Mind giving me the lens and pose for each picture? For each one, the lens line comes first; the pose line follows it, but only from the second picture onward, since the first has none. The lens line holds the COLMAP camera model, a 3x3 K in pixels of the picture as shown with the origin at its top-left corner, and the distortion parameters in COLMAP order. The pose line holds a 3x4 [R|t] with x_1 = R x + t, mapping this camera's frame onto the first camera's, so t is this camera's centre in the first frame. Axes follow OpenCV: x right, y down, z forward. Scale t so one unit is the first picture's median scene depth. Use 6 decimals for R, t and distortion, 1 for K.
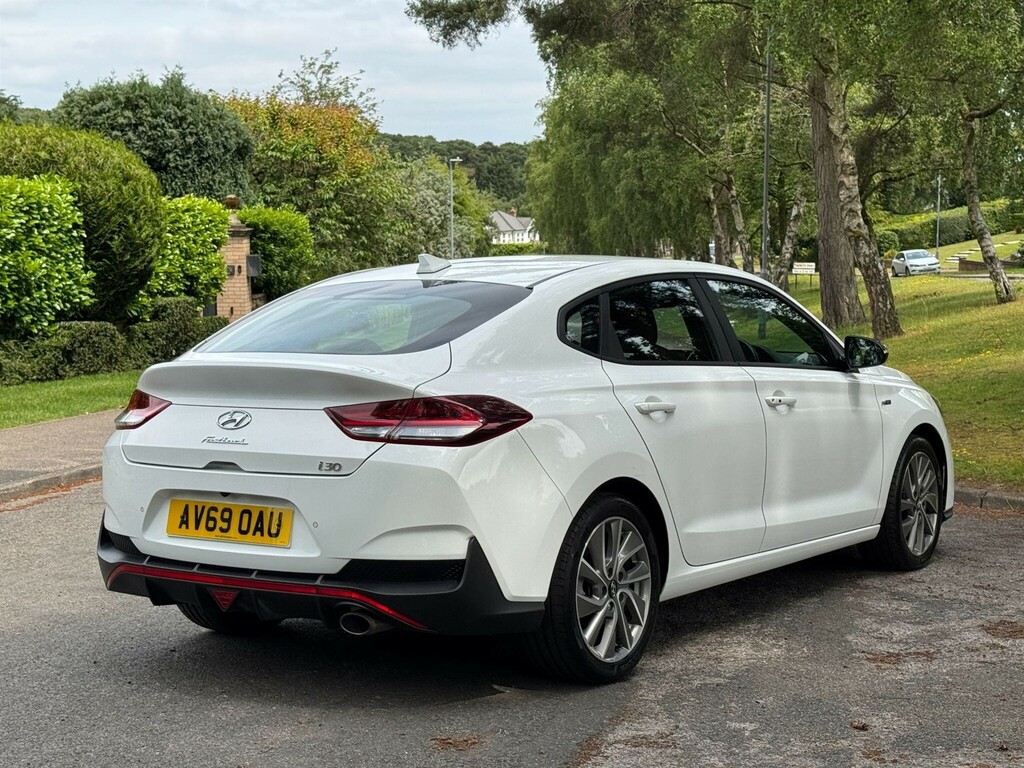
lens RADIAL K [[1564.3, 0, 512.0], [0, 1564.3, 384.0], [0, 0, 1]] dist [0.180220, -0.078075]
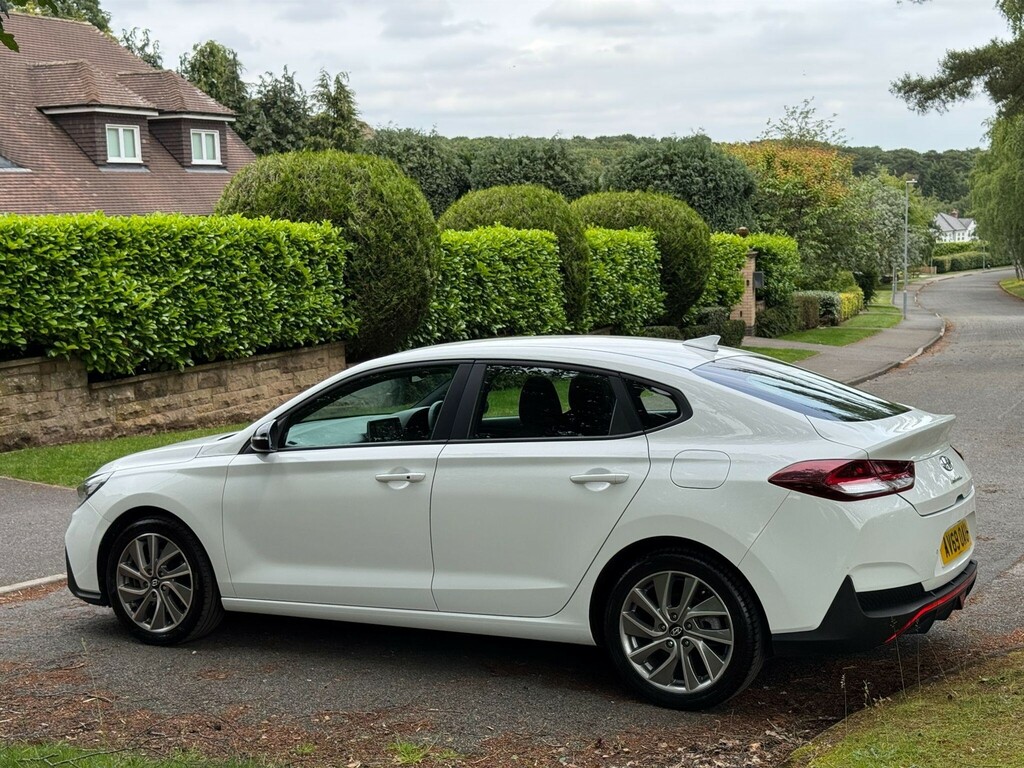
lens RADIAL K [[1382.0, 0, 512.0], [0, 1382.0, 384.0], [0, 0, 1]] dist [0.171806, -0.373319]
pose [[0.955192, 0.021842, -0.295179, -0.022807], [-0.017774, 0.999707, 0.016458, -0.004929], [0.295452, -0.010474, 0.955300, -0.284403]]
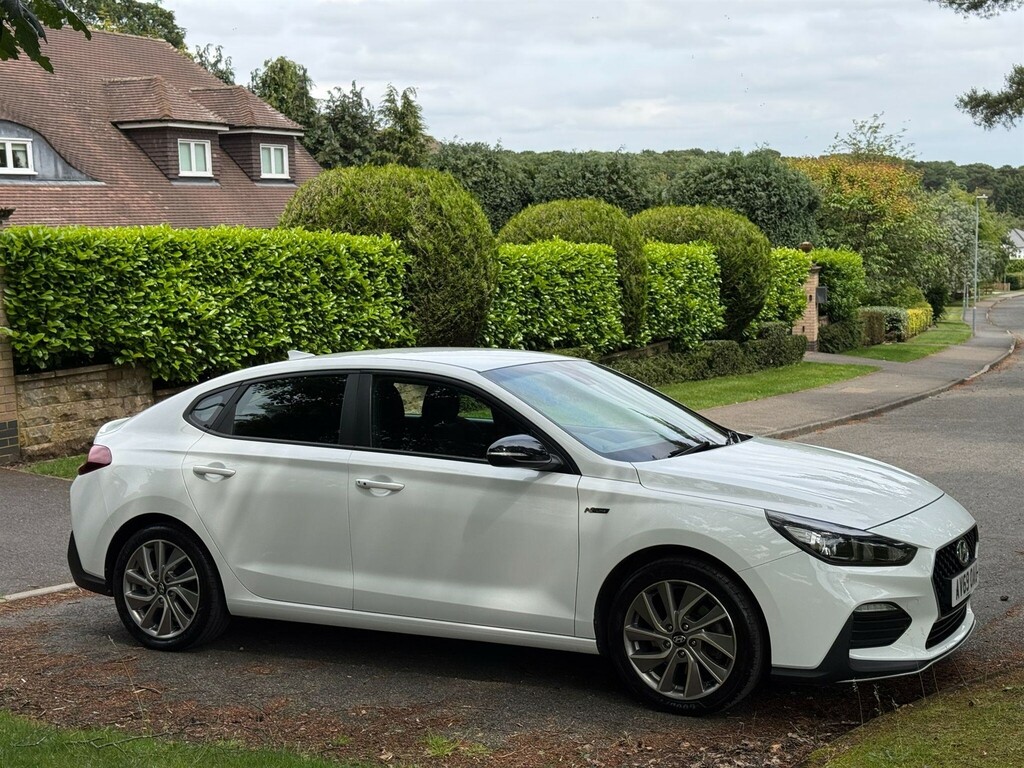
lens RADIAL K [[1382.0, 0, 512.0], [0, 1382.0, 384.0], [0, 0, 1]] dist [0.171806, -0.373319]
pose [[0.939812, 0.028700, -0.340485, -0.012552], [-0.027728, 0.999586, 0.007721, -0.003903], [0.340566, 0.002185, 0.940218, -0.291754]]
